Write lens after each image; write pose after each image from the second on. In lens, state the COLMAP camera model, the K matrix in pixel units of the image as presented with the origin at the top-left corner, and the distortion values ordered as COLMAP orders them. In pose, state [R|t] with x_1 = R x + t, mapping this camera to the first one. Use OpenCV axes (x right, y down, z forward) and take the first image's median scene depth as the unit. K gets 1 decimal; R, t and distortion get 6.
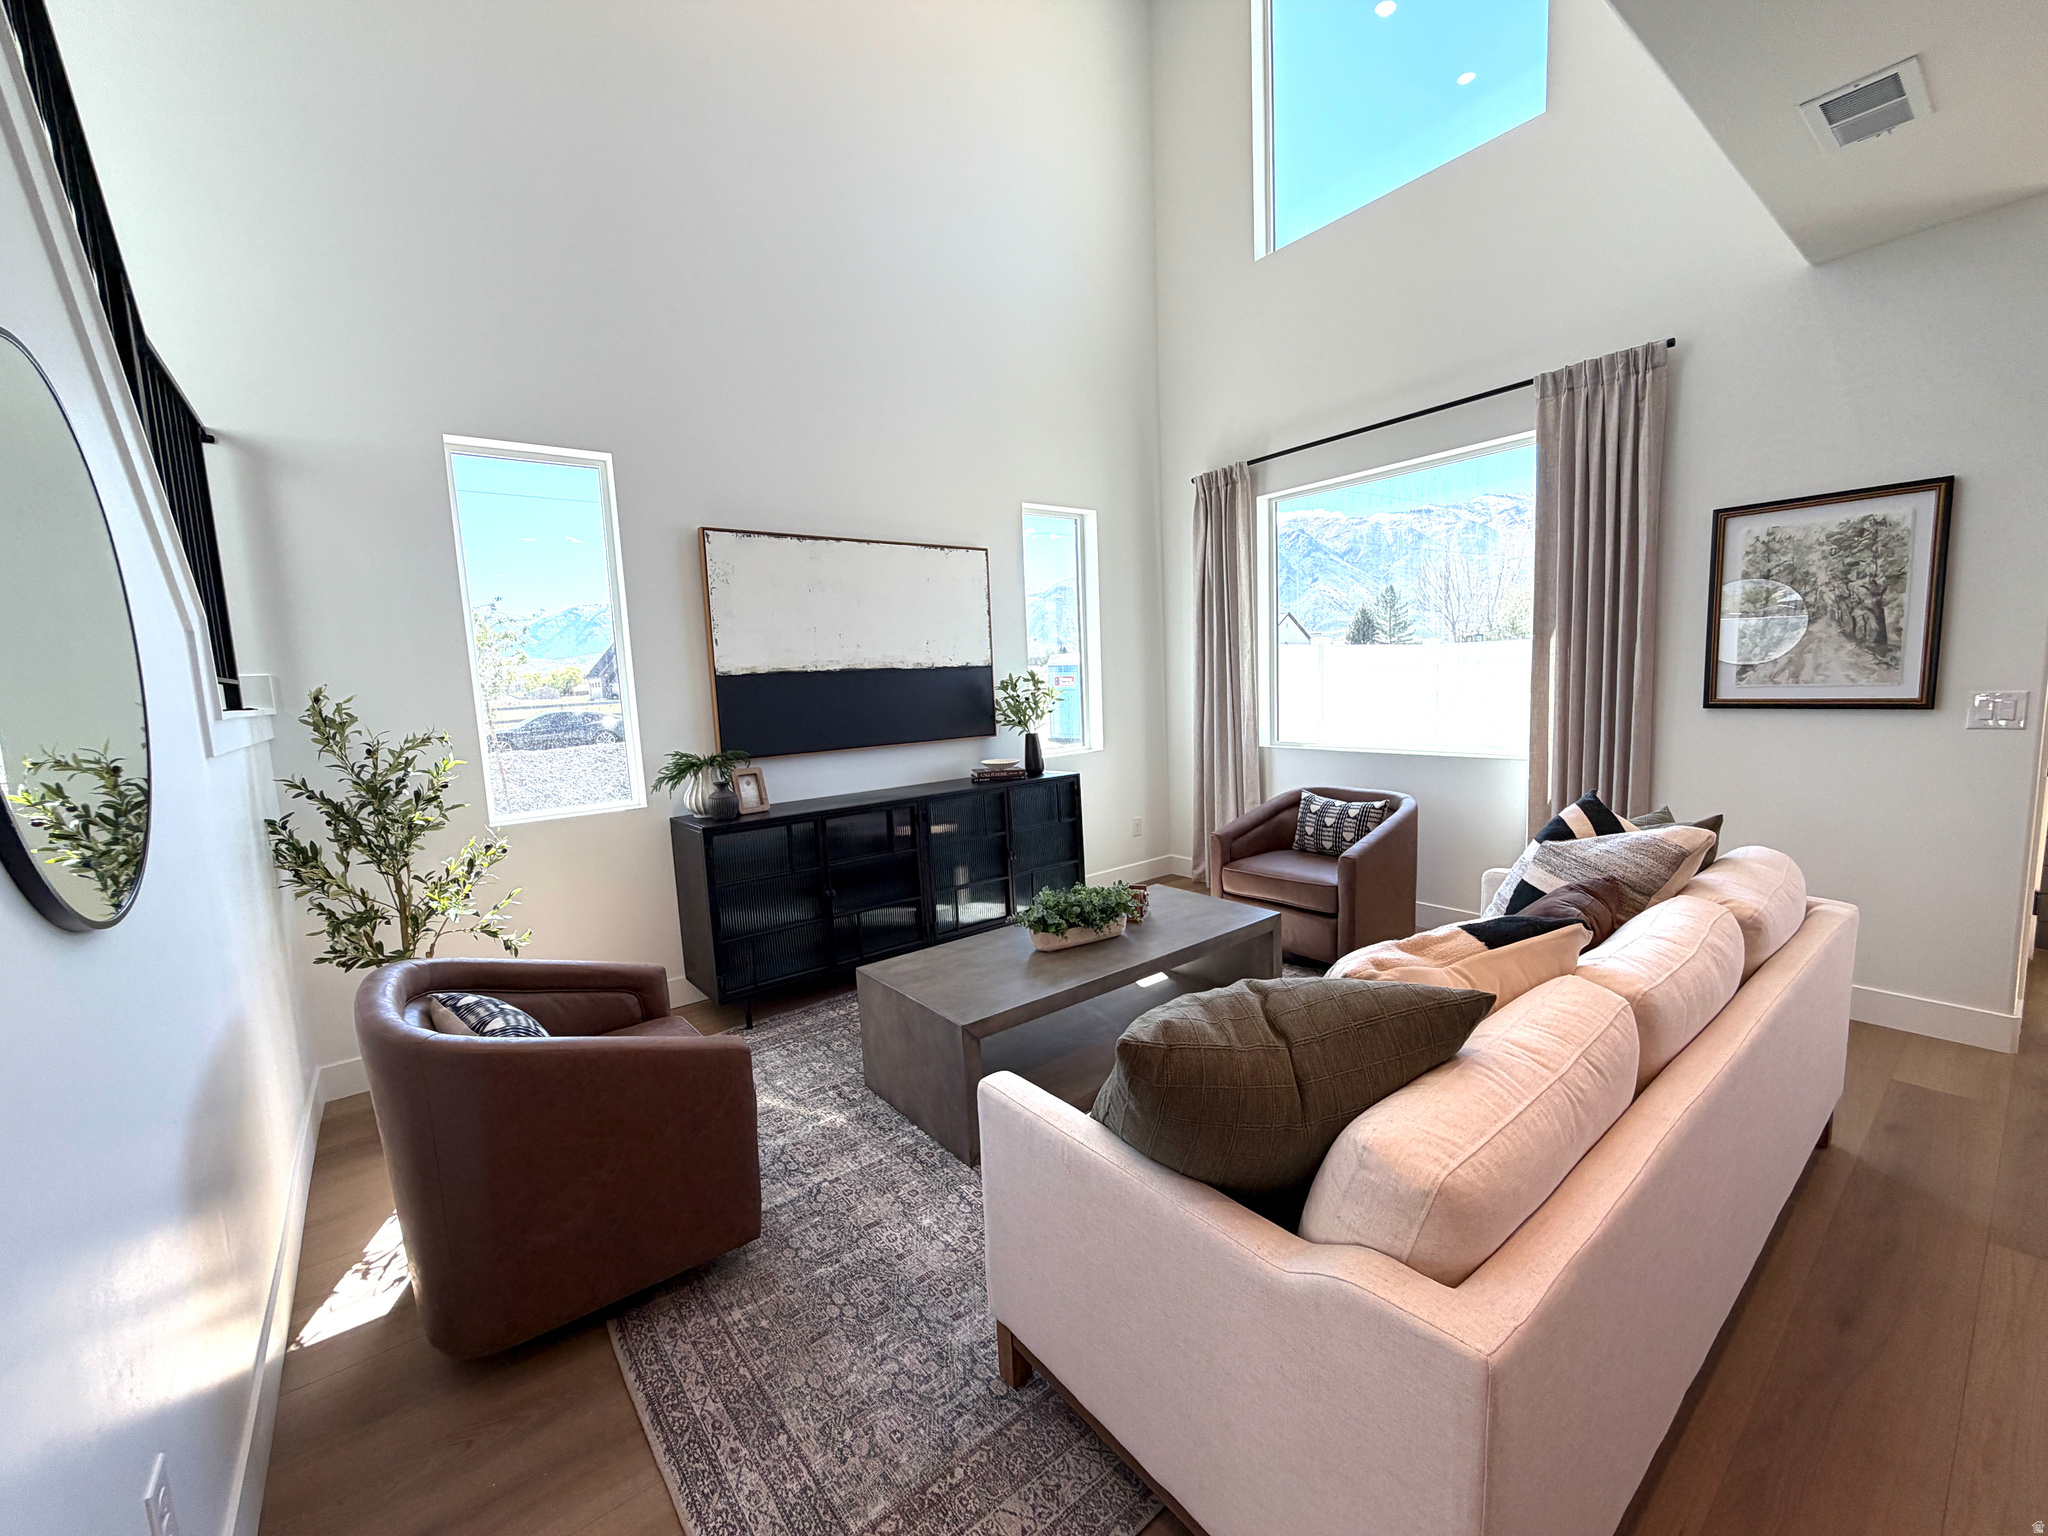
lens RADIAL K [[815.8, 0, 1022.2], [0, 815.8, 771.2], [0, 0, 1]] dist [-0.002005, 0.000482]
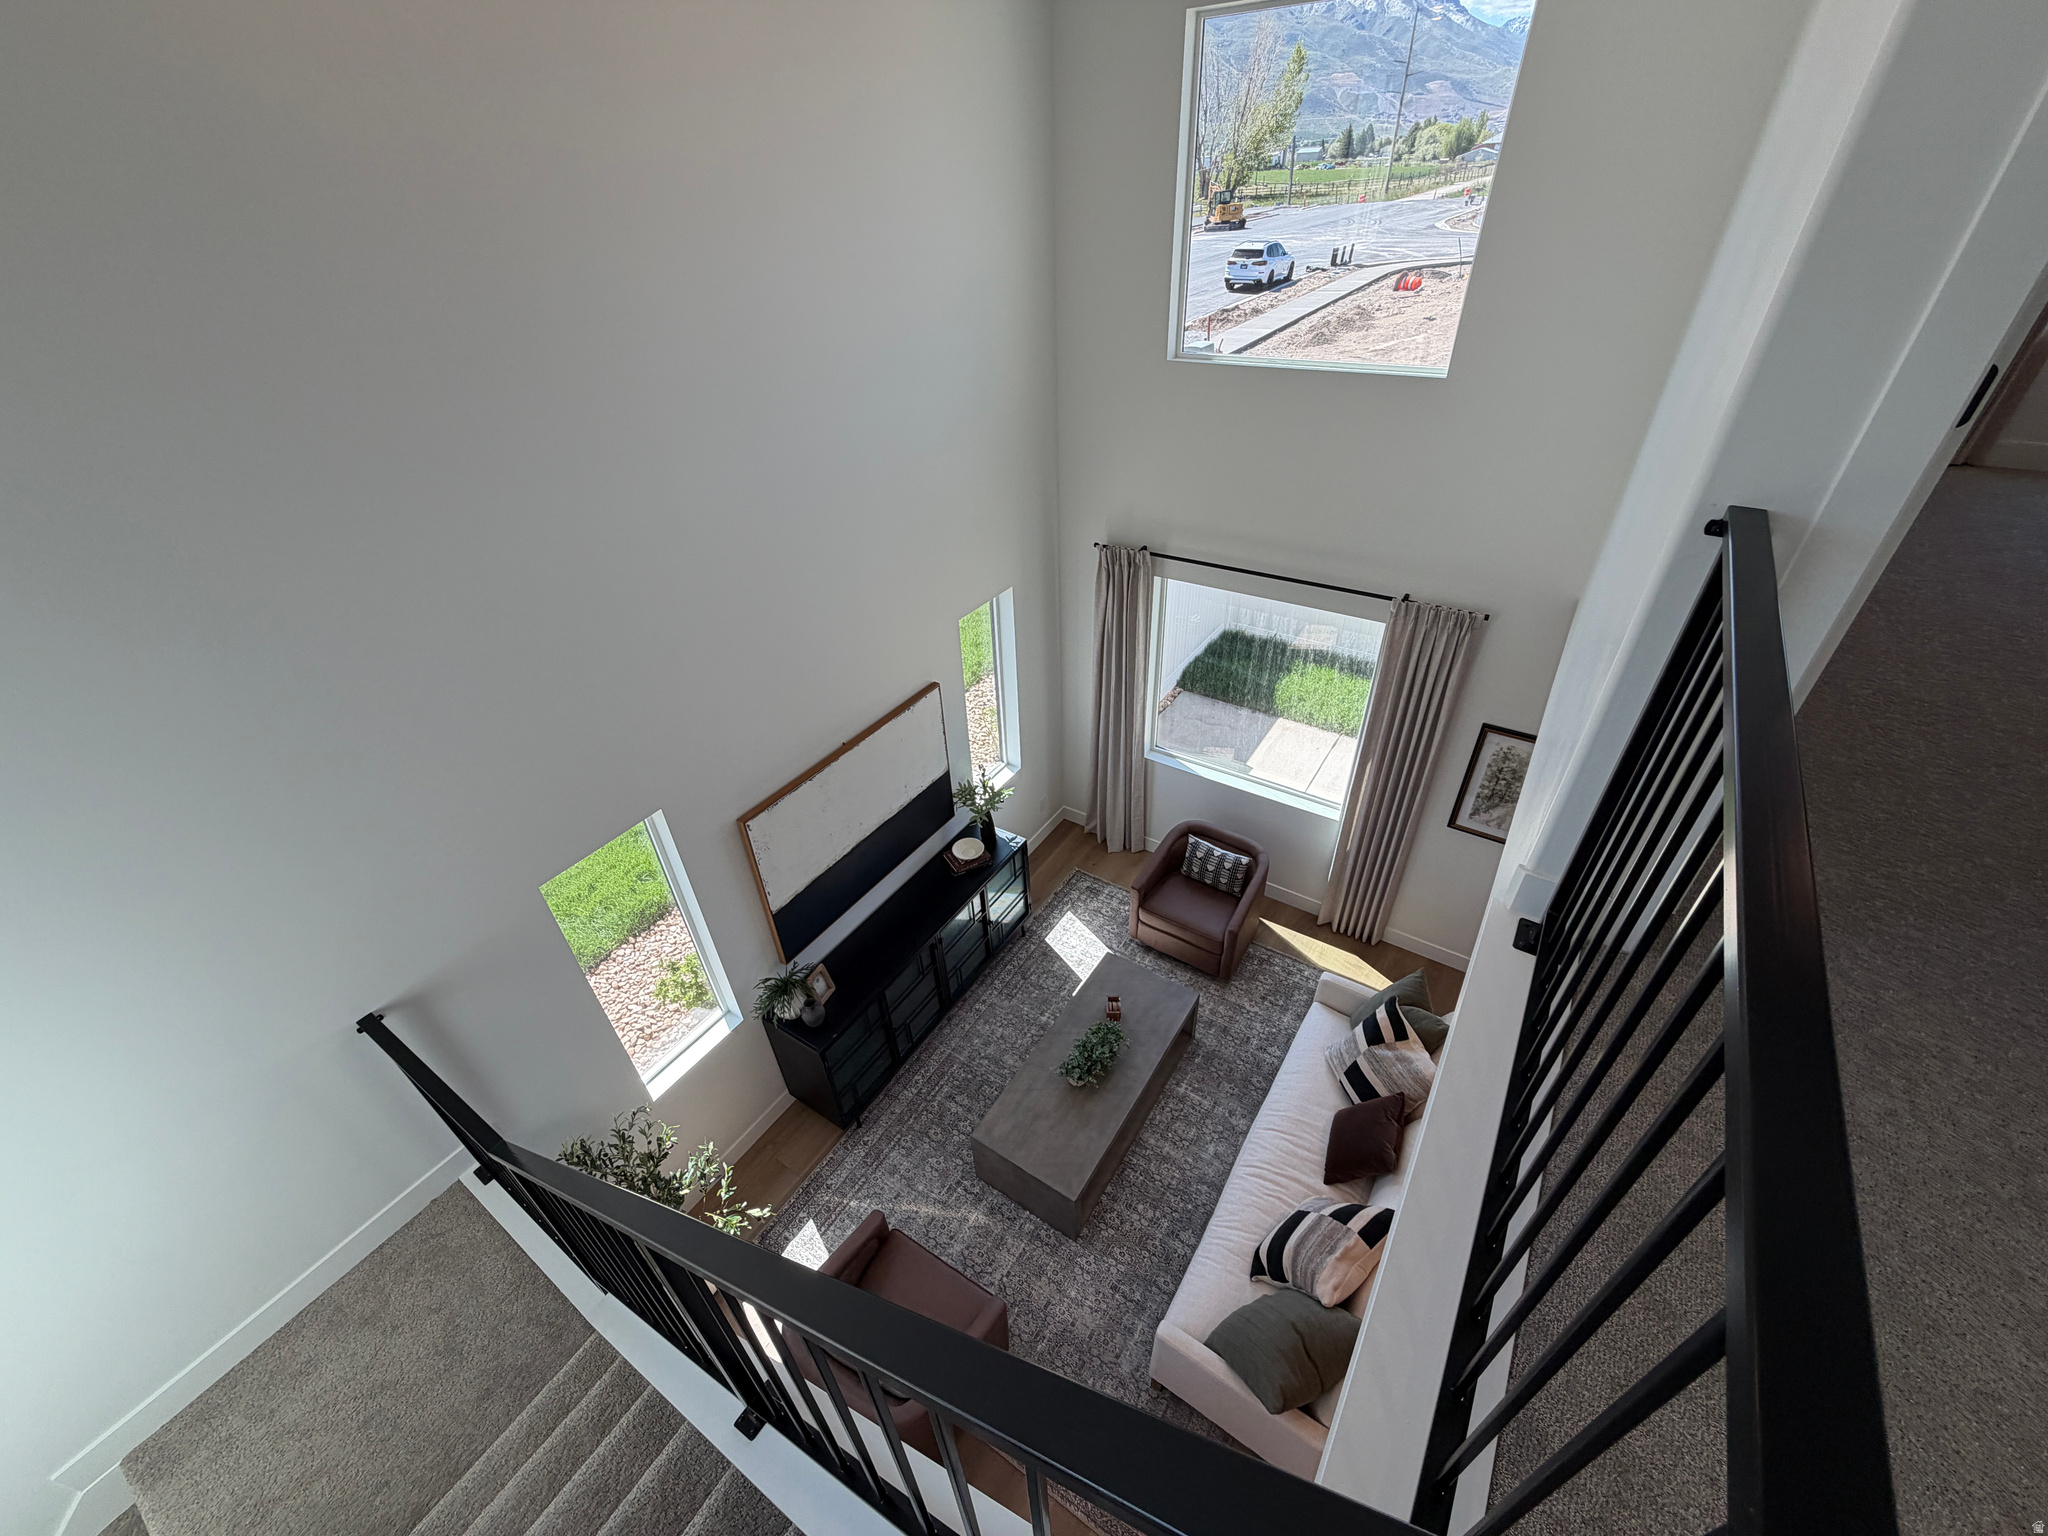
lens RADIAL K [[815.8, 0, 1021.1], [0, 815.8, 766.3], [0, 0, 1]] dist [-0.002005, 0.000482]
pose [[0.950245, -0.178722, 0.255132, -0.300337], [0.034195, 0.873935, 0.484839, -0.886447], [-0.309621, -0.451992, 0.836564, -0.011497]]
